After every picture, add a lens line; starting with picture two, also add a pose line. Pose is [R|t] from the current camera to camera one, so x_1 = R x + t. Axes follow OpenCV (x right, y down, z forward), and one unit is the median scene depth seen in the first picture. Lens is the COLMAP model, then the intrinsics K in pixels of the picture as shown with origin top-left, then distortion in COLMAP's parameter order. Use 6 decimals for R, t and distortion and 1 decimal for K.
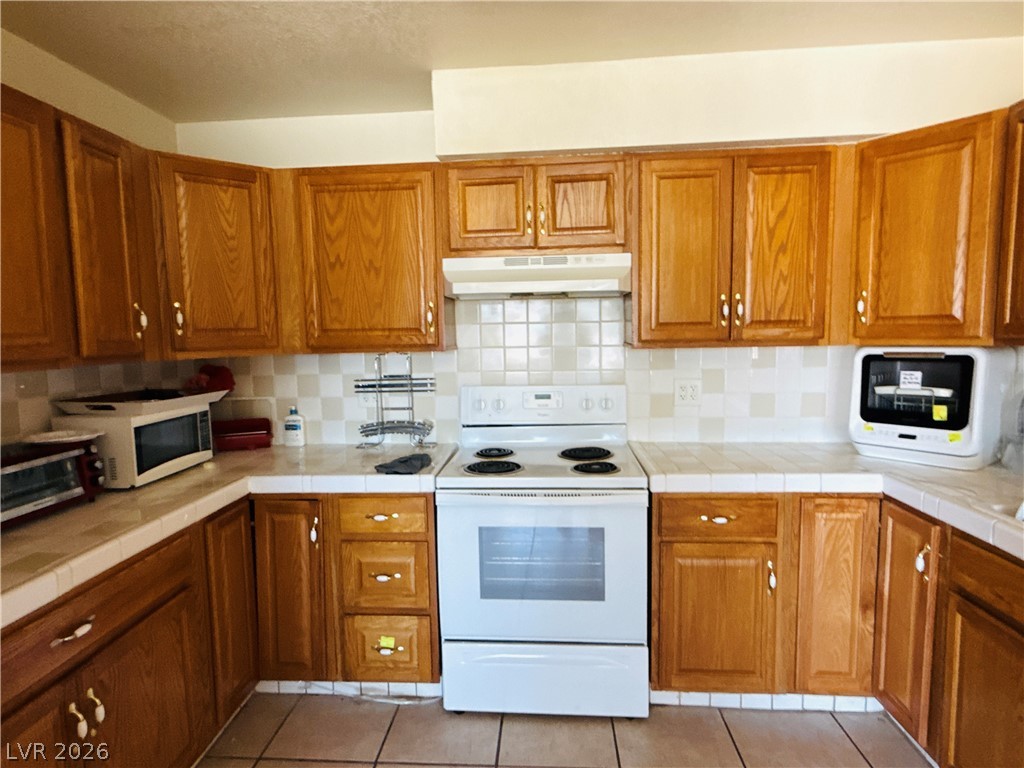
lens RADIAL K [[553.7, 0, 508.9], [0, 553.7, 382.8], [0, 0, 1]] dist [-0.008492, 0.001564]
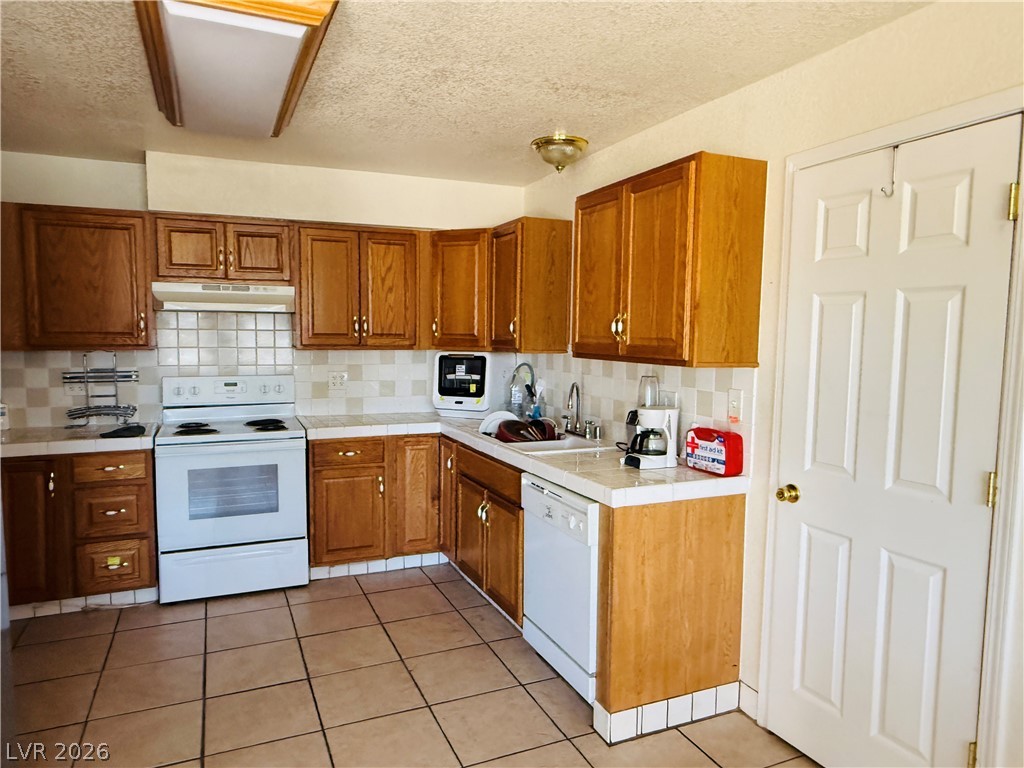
lens RADIAL K [[684.0, 0, 507.5], [0, 684.0, 382.9], [0, 0, 1]] dist [0.016231, 0.002476]
pose [[0.885818, -0.009447, 0.463936, -0.140419], [0.015545, 0.999836, -0.009321, 0.056669], [-0.463772, 0.015468, 0.885820, -0.965933]]
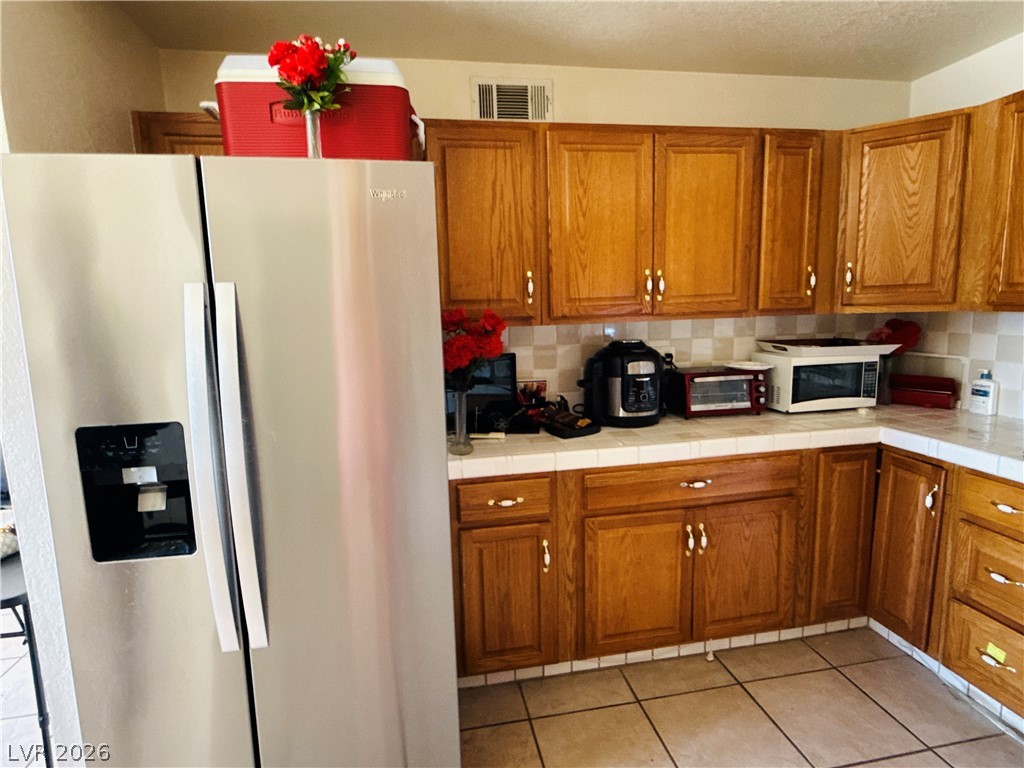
lens RADIAL K [[553.7, 0, 511.1], [0, 553.7, 382.6], [0, 0, 1]] dist [-0.008492, 0.001564]
pose [[0.242578, 0.151979, -0.958154, 0.347407], [-0.063120, 0.988033, 0.140738, -0.017533], [0.968076, 0.026339, 0.249268, 0.046025]]
